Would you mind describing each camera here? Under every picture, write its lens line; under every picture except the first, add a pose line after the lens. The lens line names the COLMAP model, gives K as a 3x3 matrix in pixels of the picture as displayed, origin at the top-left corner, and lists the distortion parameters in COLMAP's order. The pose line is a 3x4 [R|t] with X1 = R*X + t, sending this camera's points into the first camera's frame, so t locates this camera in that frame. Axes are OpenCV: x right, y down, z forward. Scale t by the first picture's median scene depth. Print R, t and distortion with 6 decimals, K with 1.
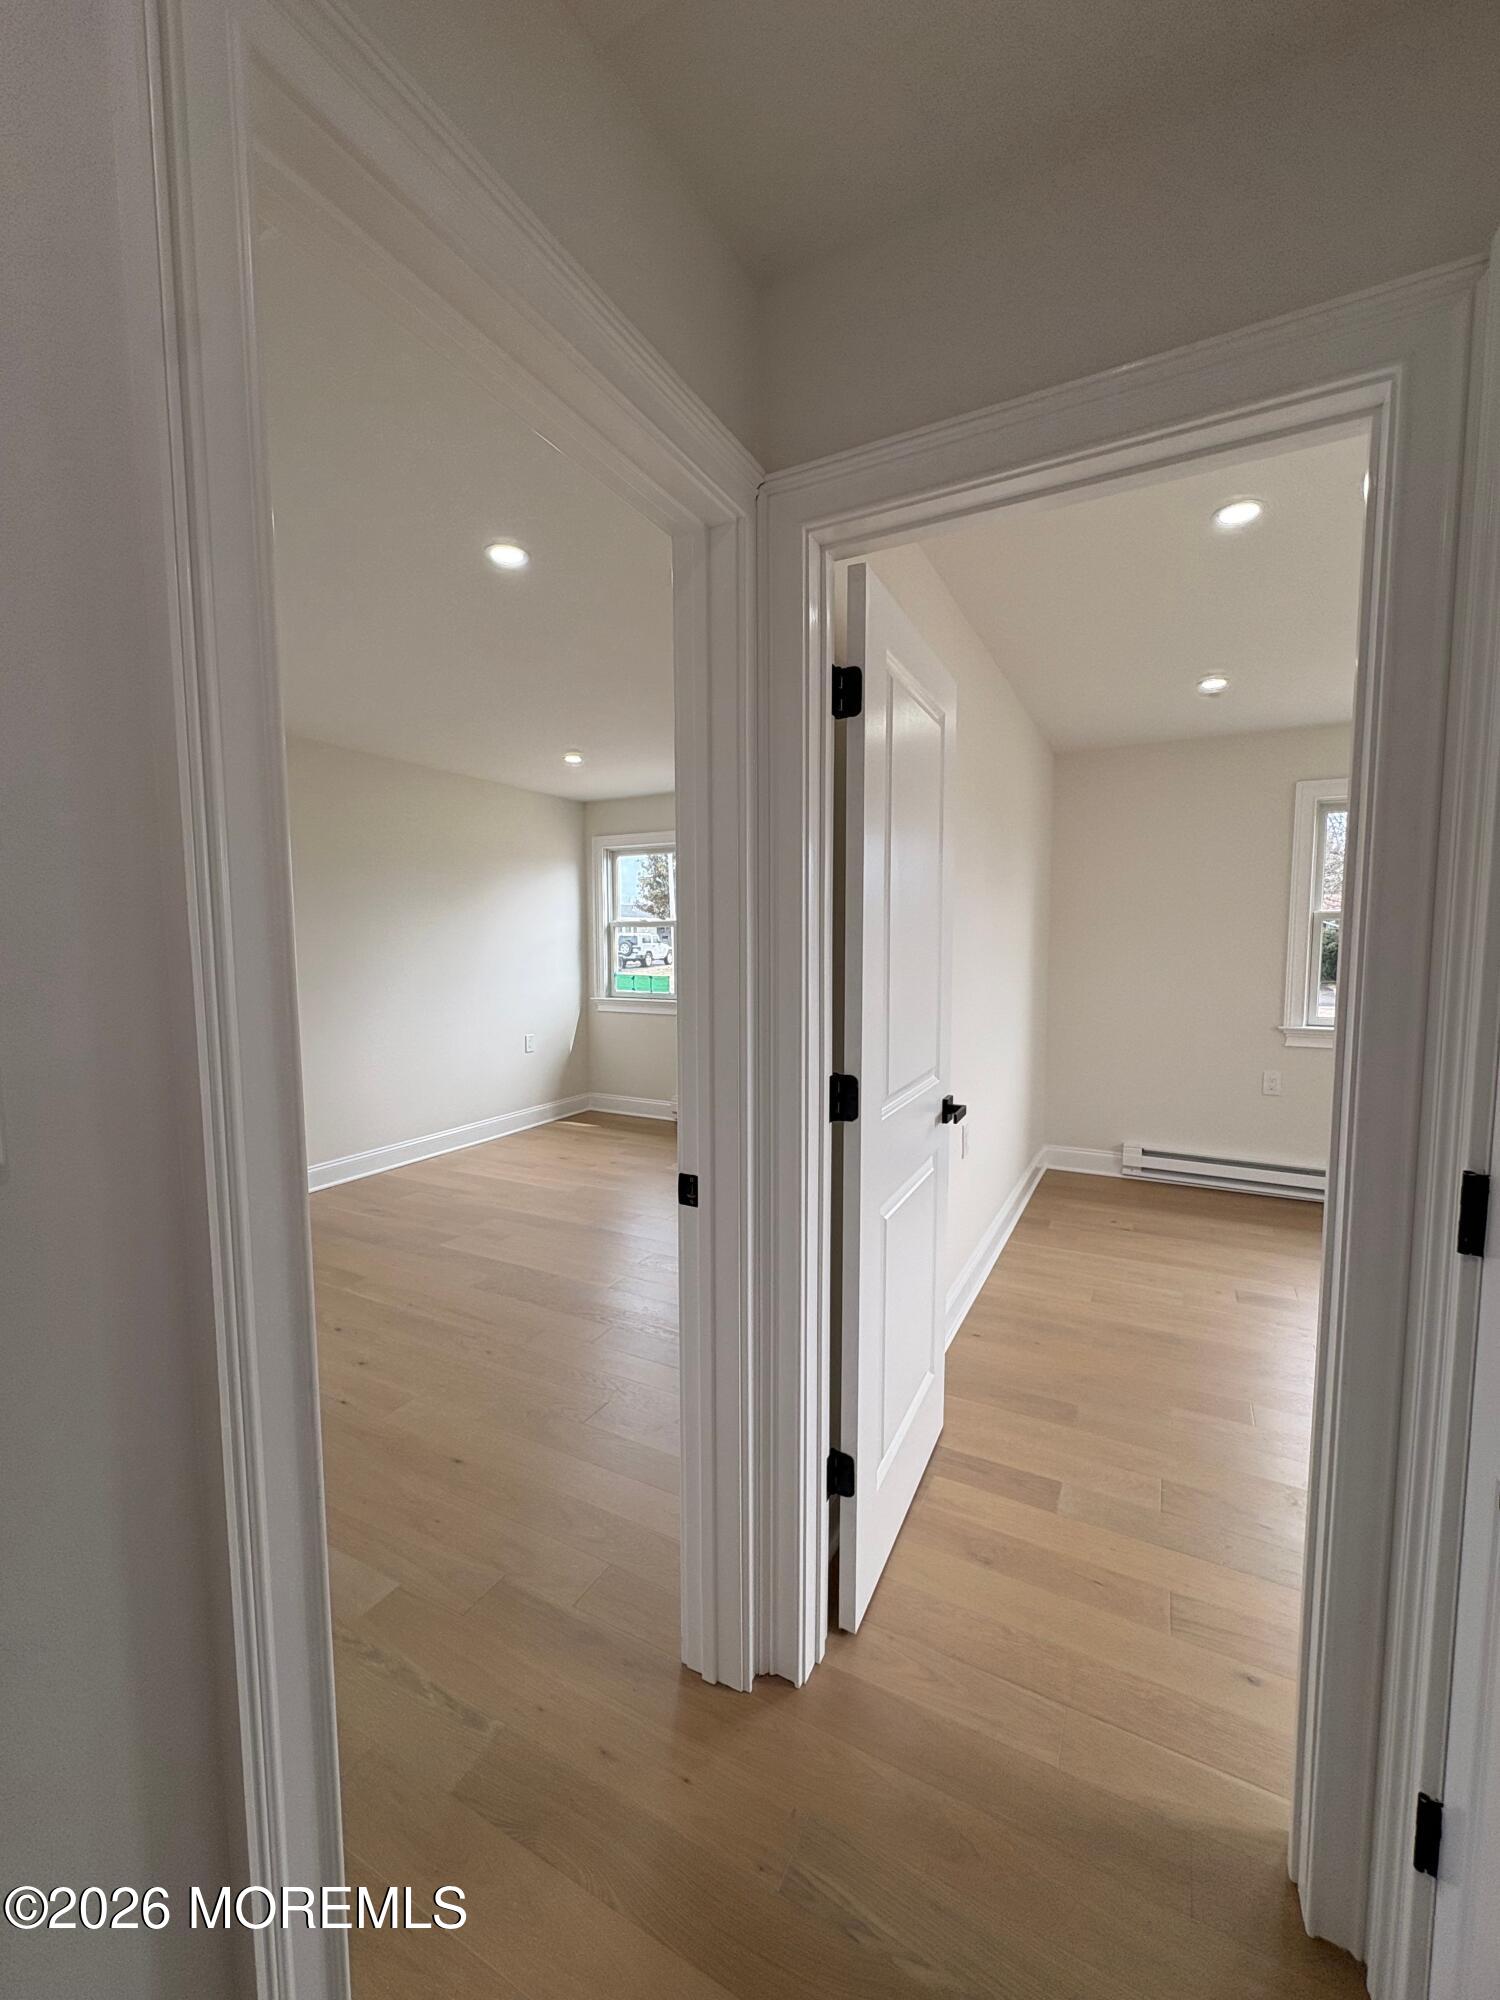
lens RADIAL K [[793.7, 0, 745.4], [0, 793.7, 1004.3], [0, 0, 1]] dist [0.000399, 0.000166]
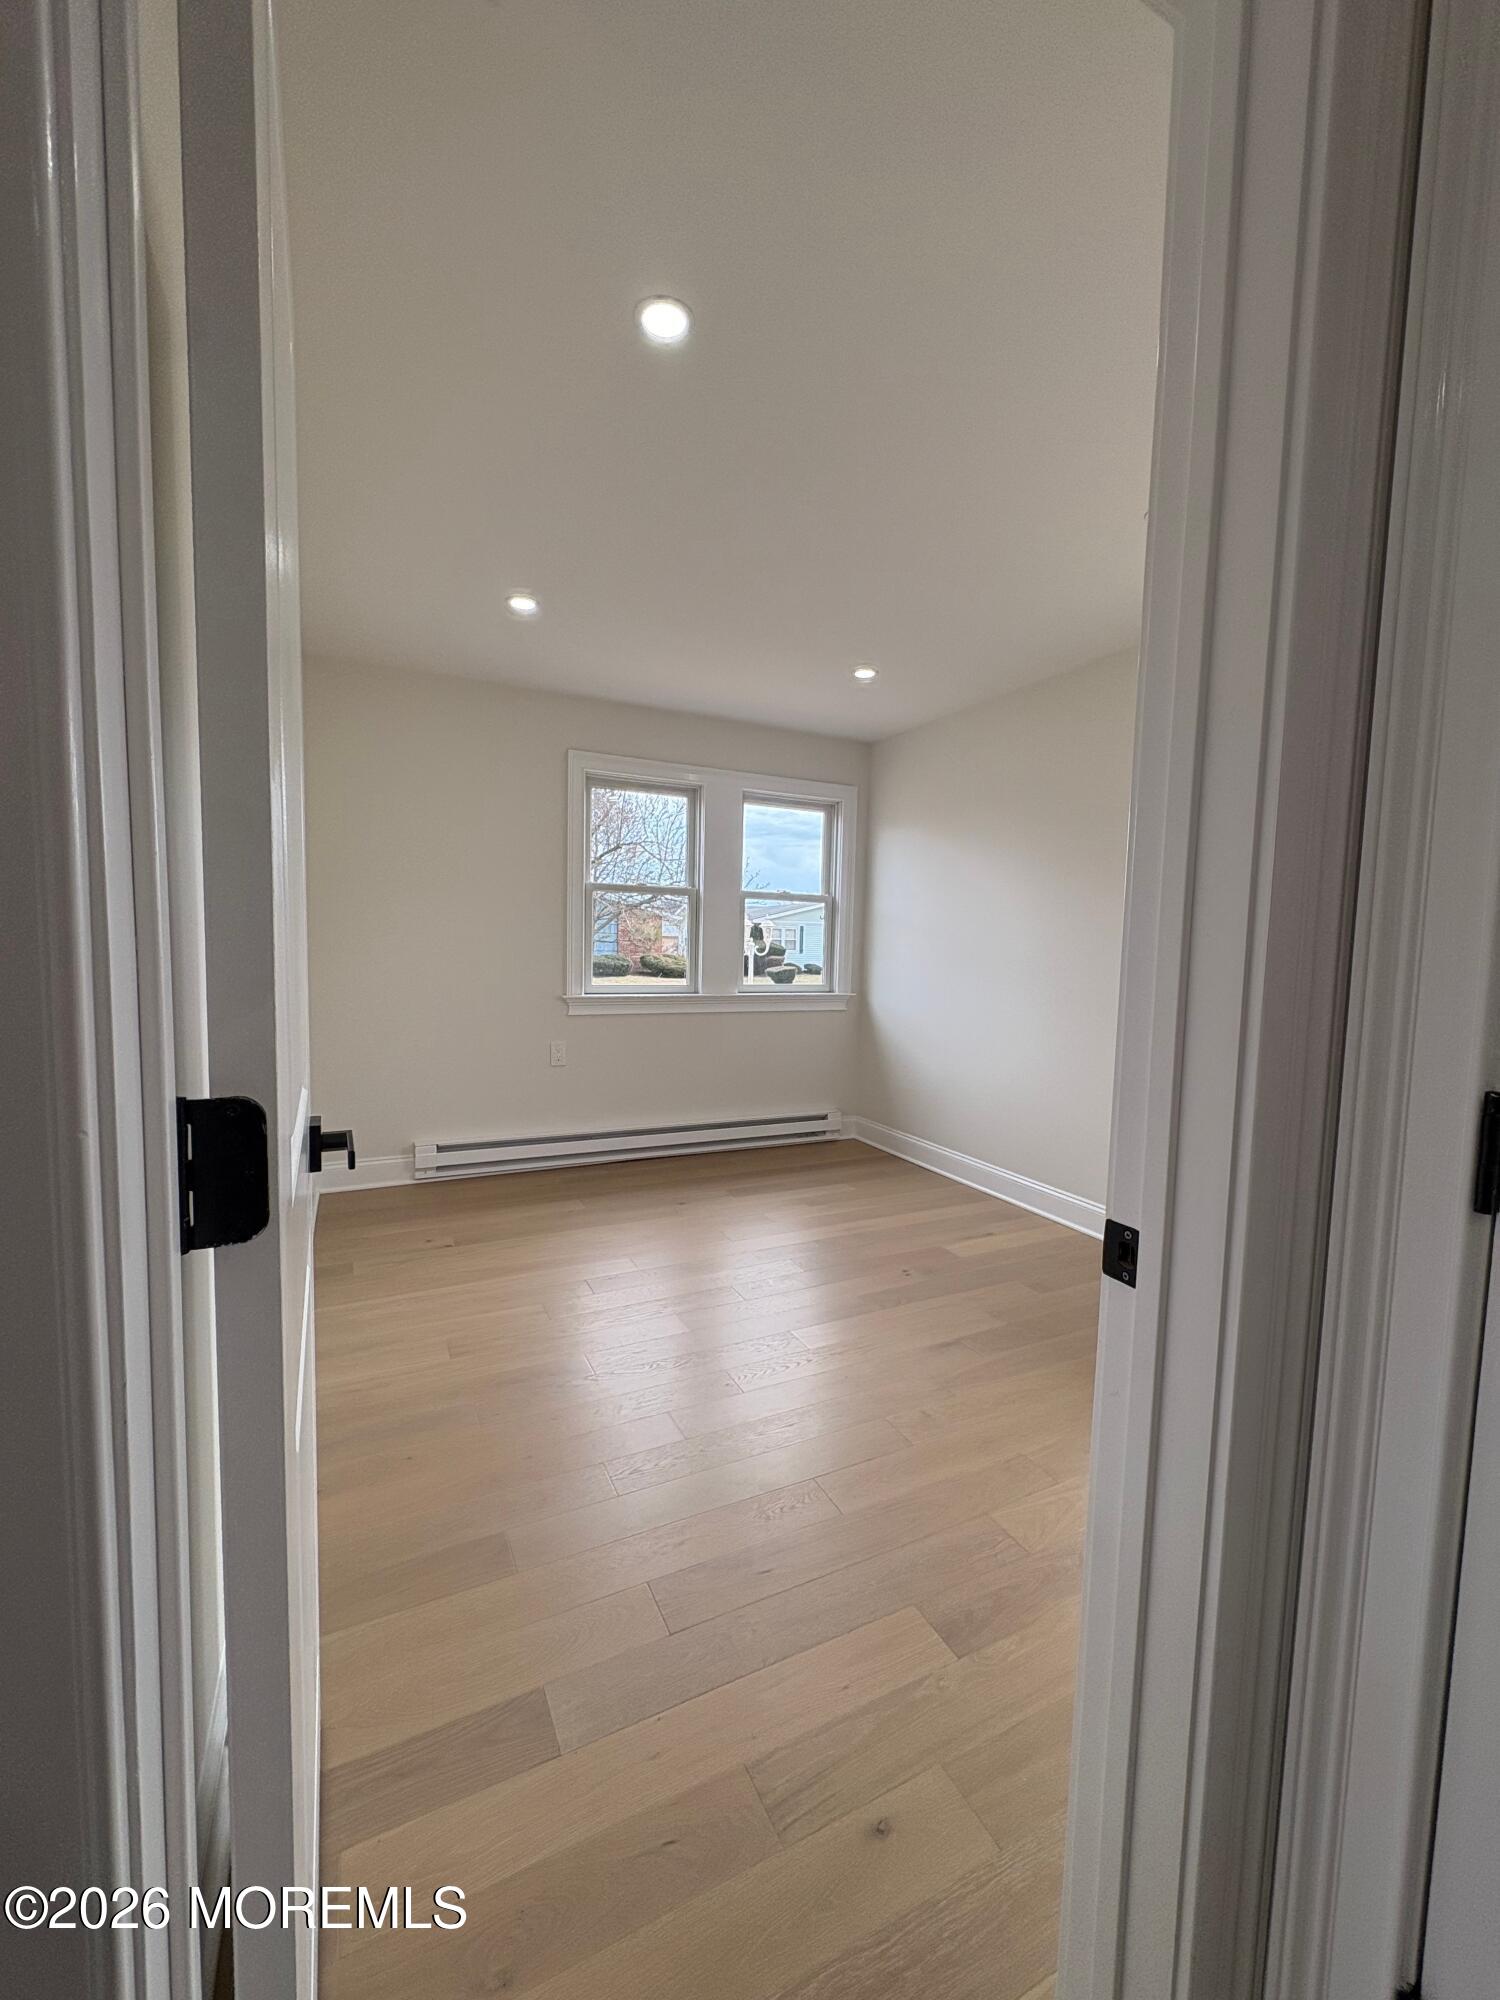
lens RADIAL K [[795.7, 0, 745.1], [0, 795.7, 1001.5], [0, 0, 1]] dist [-0.000501, 0.000126]
pose [[0.580329, -0.043992, 0.813193, -0.003085], [0.041315, 0.998844, 0.024552, 0.019943], [-0.813333, 0.019349, 0.581476, 0.239305]]
